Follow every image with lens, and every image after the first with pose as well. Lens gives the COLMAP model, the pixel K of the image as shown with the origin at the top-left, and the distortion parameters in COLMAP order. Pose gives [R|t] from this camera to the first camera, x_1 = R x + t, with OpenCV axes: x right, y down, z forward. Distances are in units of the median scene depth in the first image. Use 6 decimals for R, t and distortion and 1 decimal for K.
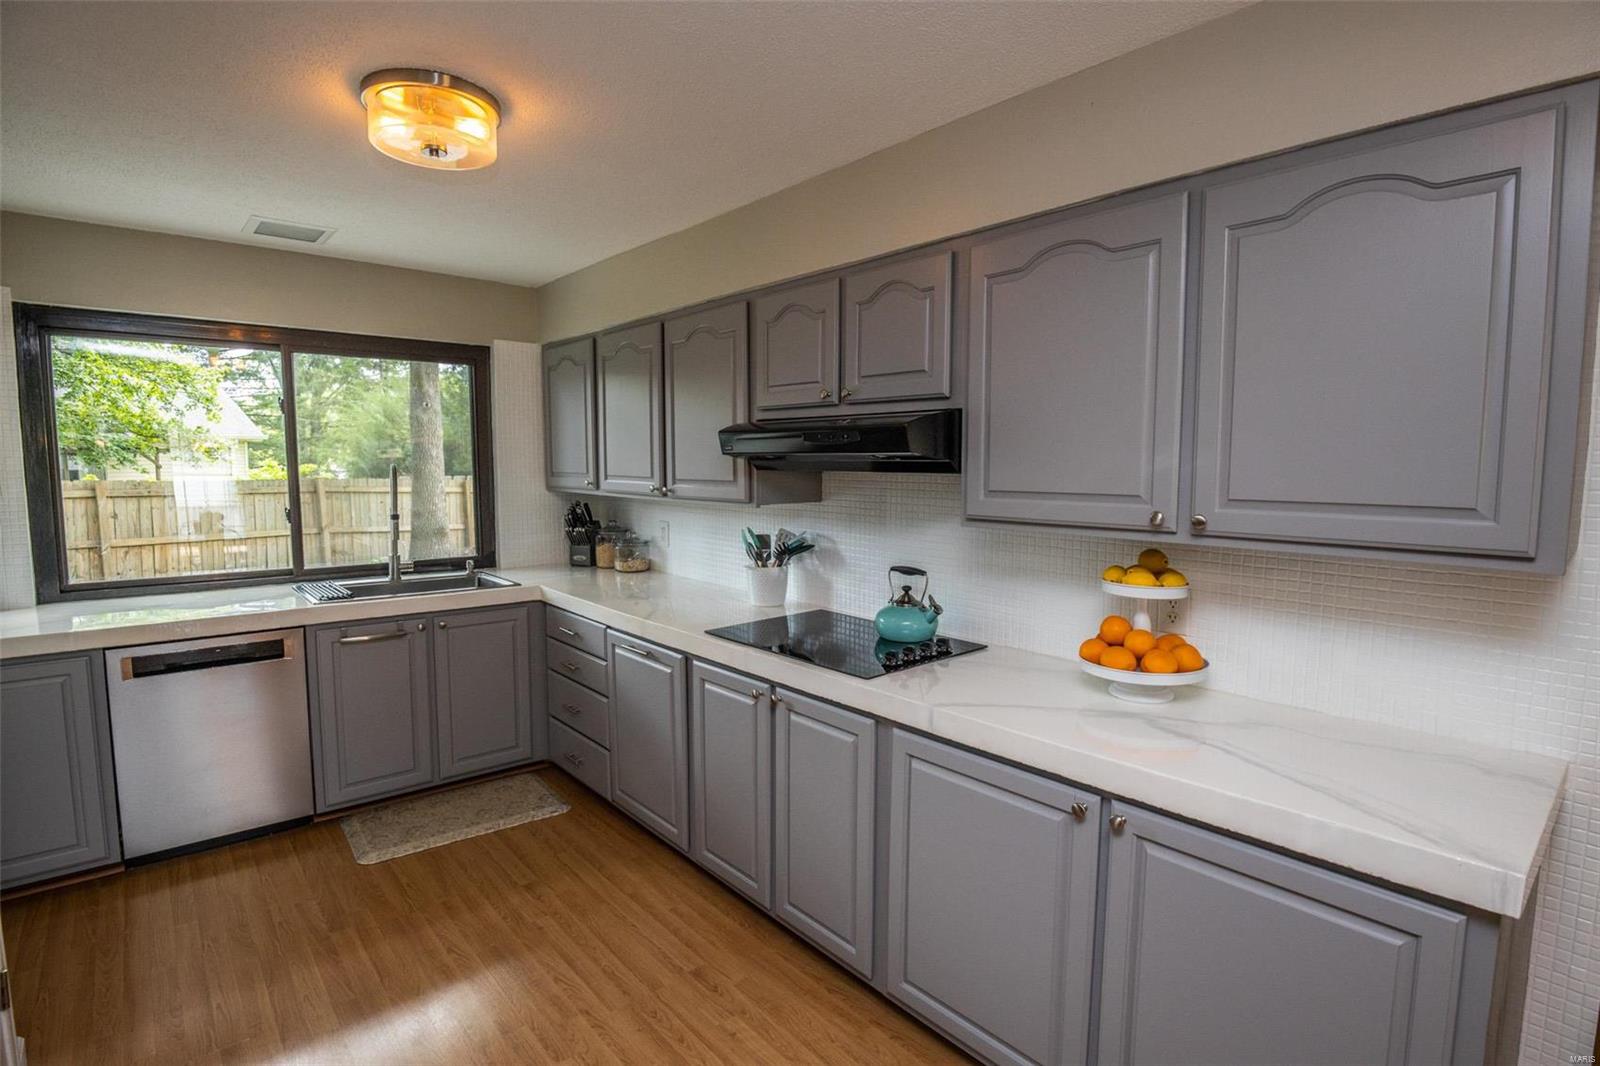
lens RADIAL K [[773.6, 0, 795.1], [0, 773.6, 532.8], [0, 0, 1]] dist [-0.020770, -0.001633]
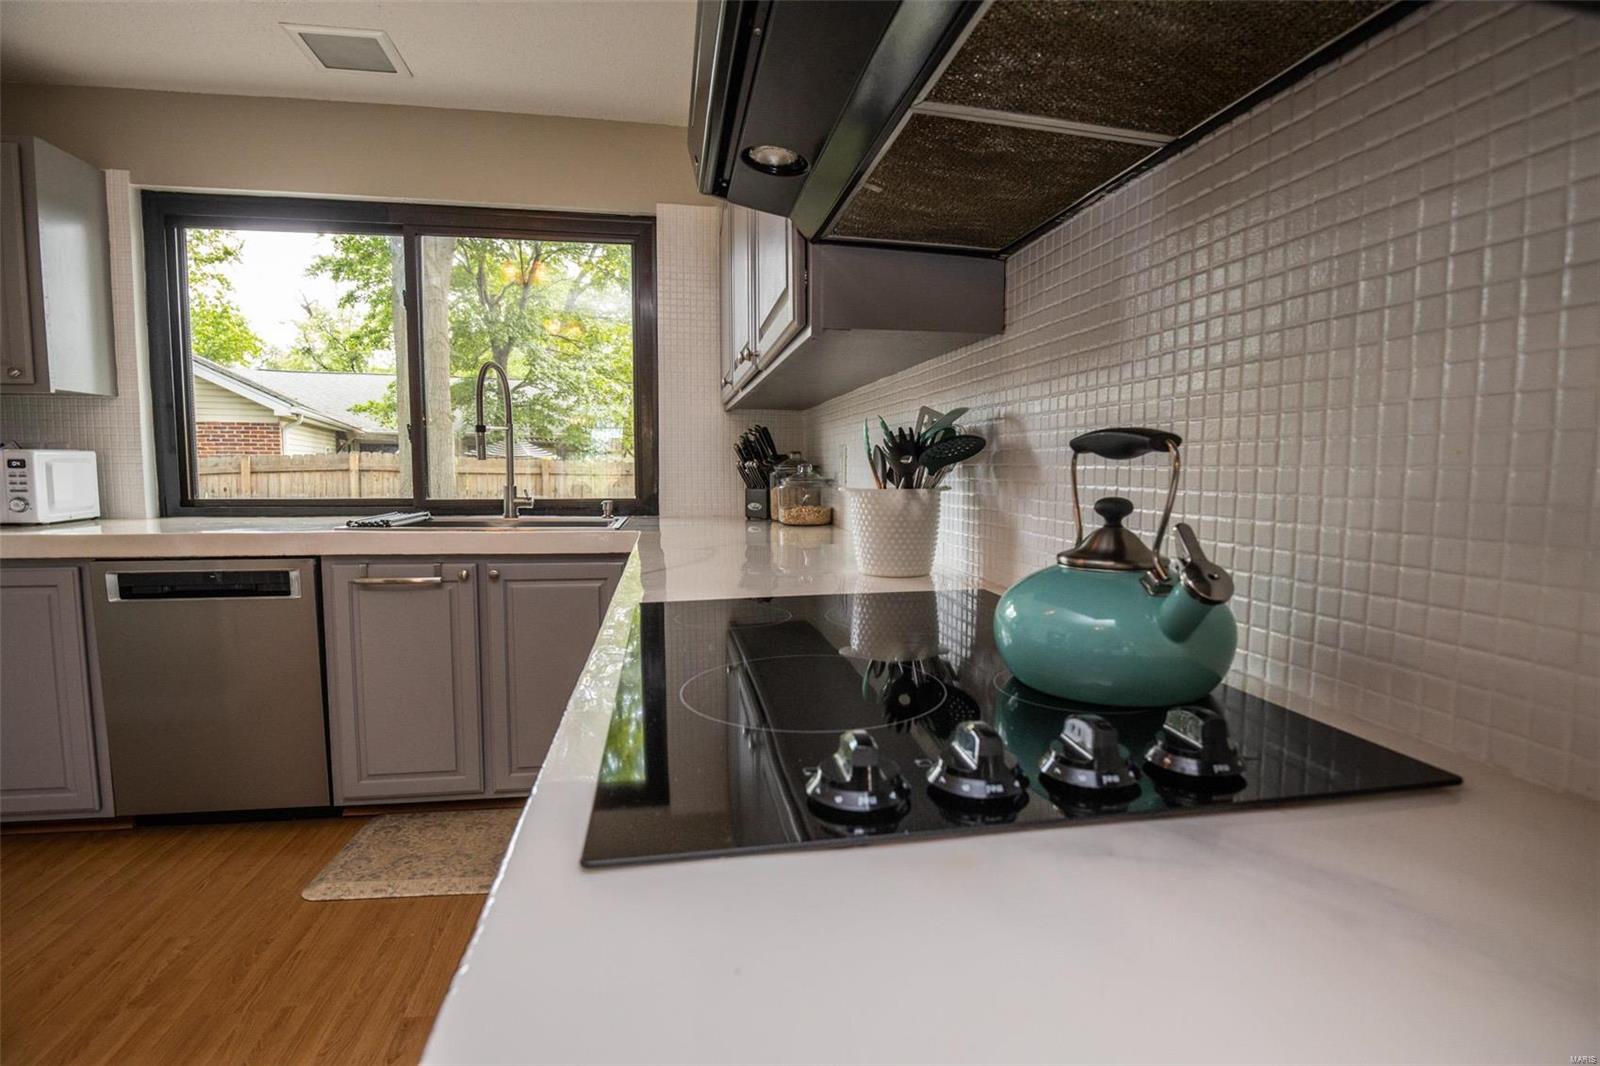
lens RADIAL K [[773.6, 0, 806.7], [0, 773.6, 533.8], [0, 0, 1]] dist [-0.020770, -0.001633]
pose [[0.859408, 0.043878, -0.509404, 0.159074], [-0.048699, 0.998806, 0.003873, 0.071668], [0.508966, 0.021480, 0.860519, 0.587936]]
